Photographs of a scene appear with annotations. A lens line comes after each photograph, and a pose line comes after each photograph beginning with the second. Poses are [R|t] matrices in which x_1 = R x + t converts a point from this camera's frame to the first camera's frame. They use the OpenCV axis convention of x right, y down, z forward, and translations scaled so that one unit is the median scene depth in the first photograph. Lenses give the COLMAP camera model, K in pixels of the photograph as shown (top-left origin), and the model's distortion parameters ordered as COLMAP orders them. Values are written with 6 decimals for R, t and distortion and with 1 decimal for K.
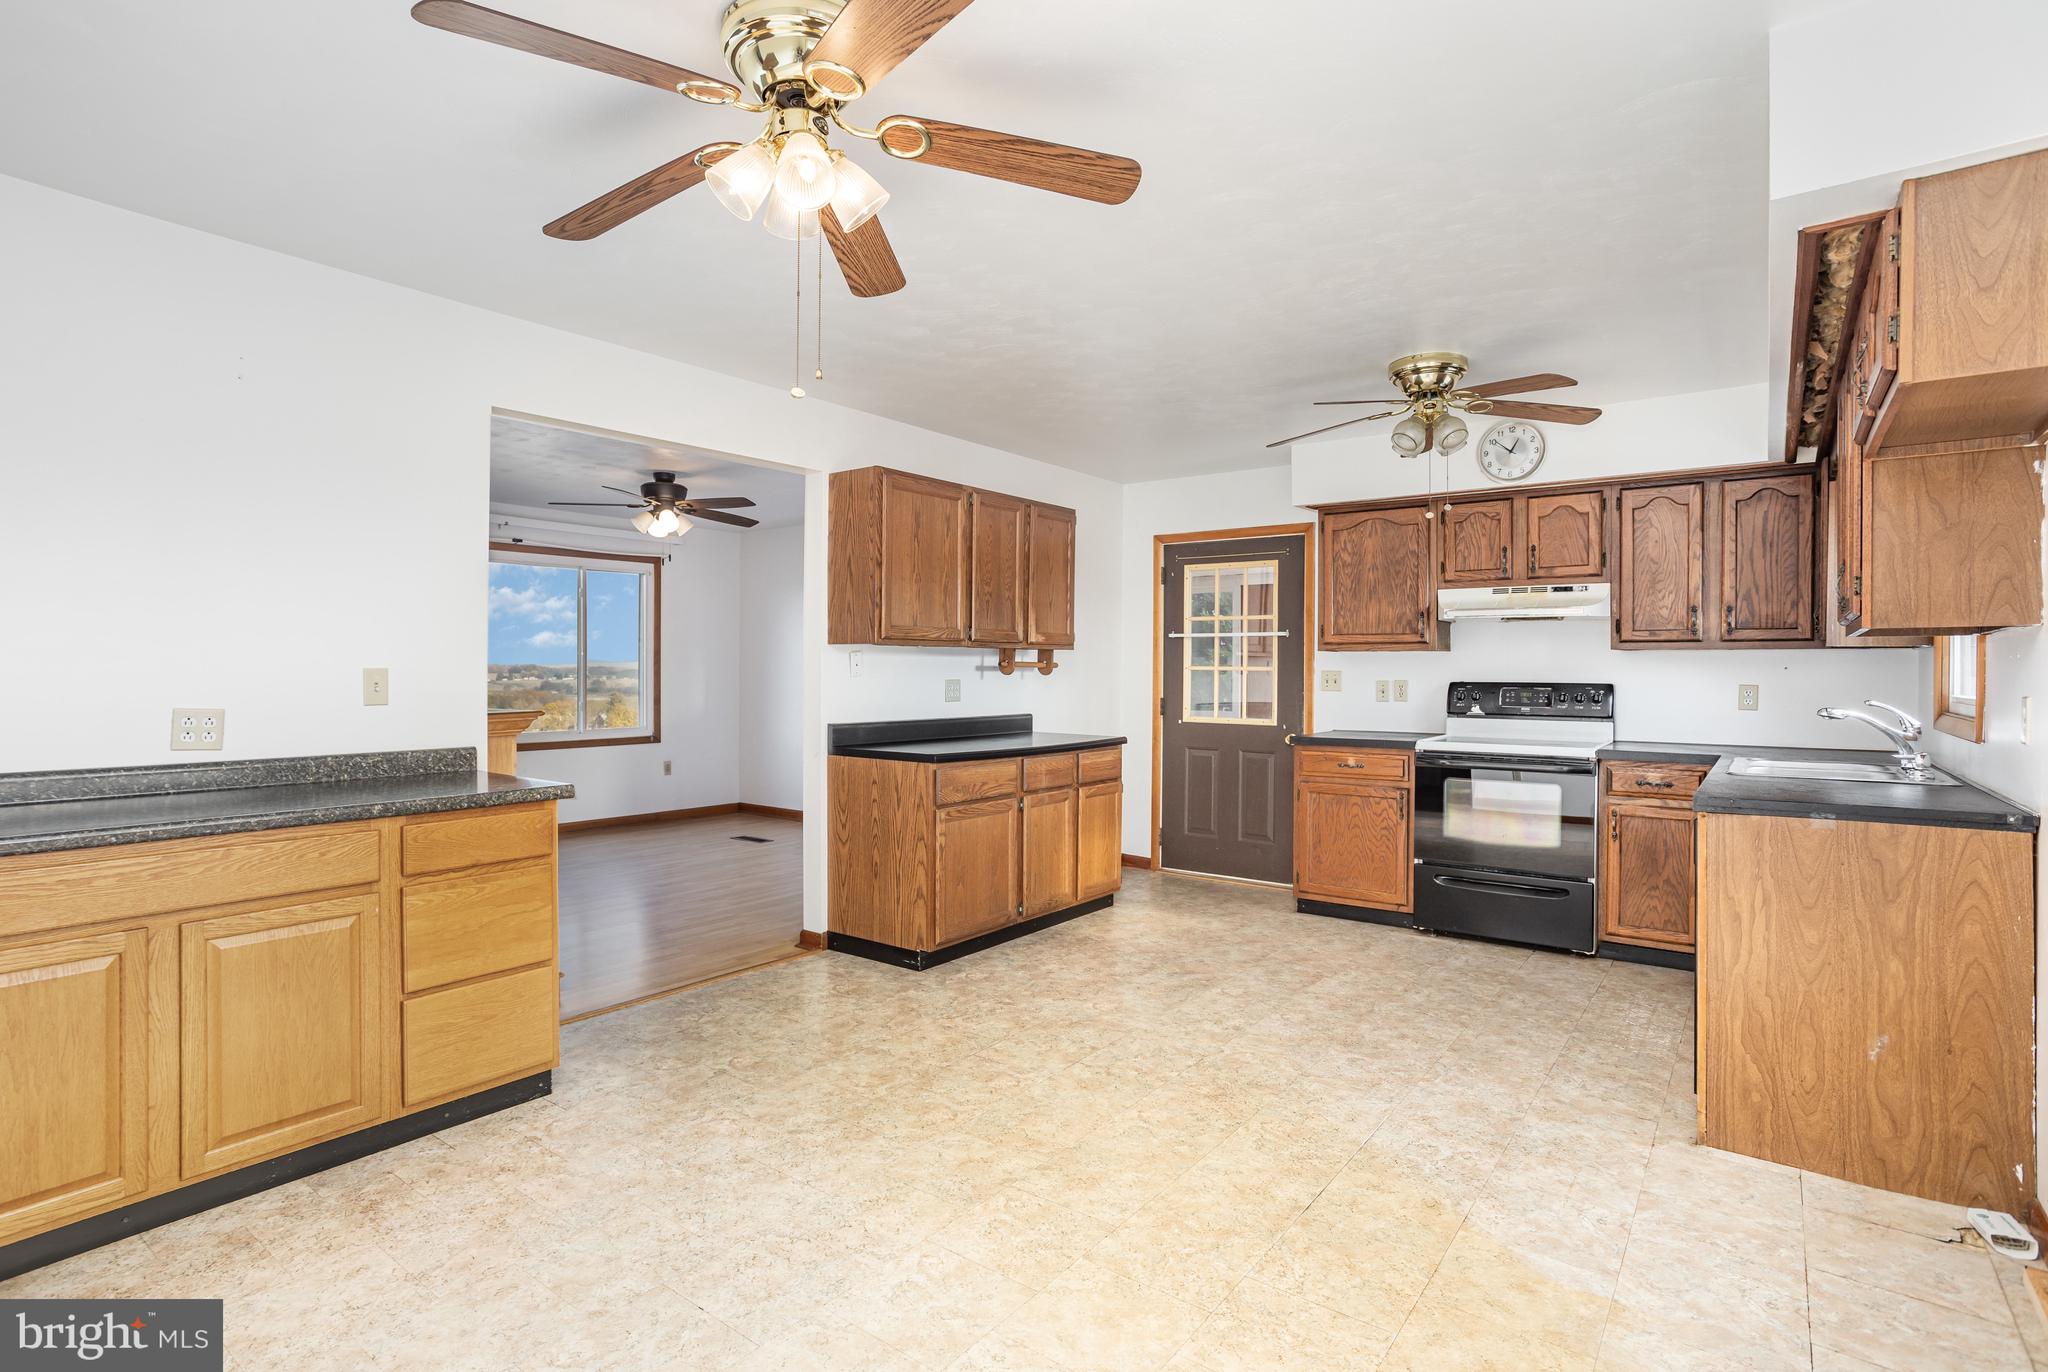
lens RADIAL K [[1027.7, 0, 1024.0], [0, 1027.7, 686.0], [0, 0, 1]] dist [0.003409, 0.000992]
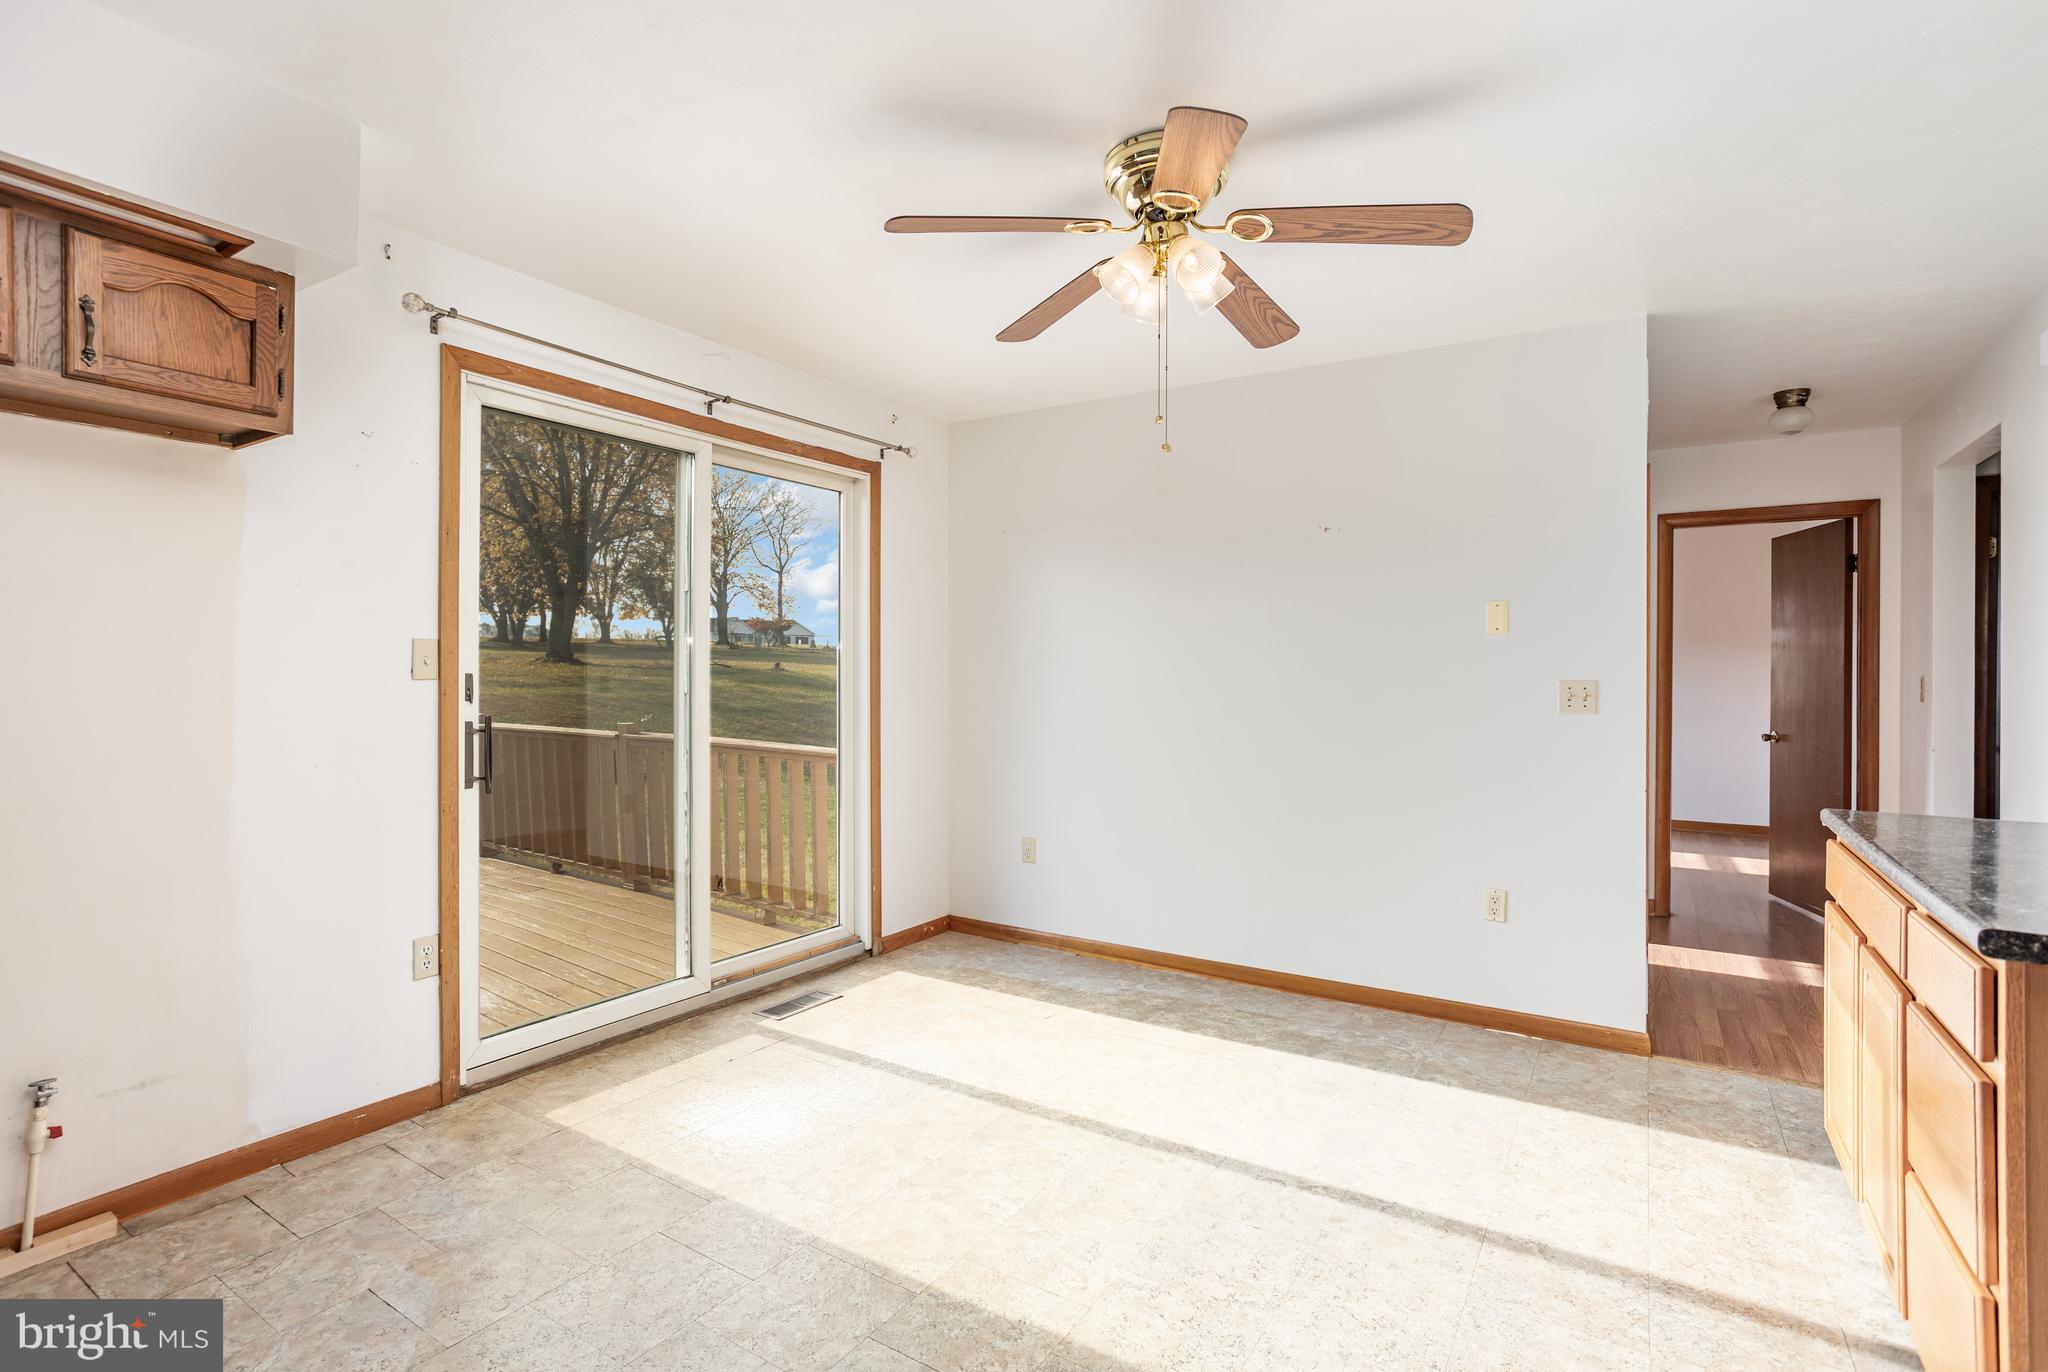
lens RADIAL K [[995.6, 0, 991.9], [0, 995.6, 675.3], [0, 0, 1]] dist [-0.056772, 0.032709]
pose [[-0.998830, -0.011051, -0.047072, 0.018268], [-0.011776, 0.999816, 0.015148, -0.010860], [0.046896, 0.015684, -0.998777, 0.923853]]
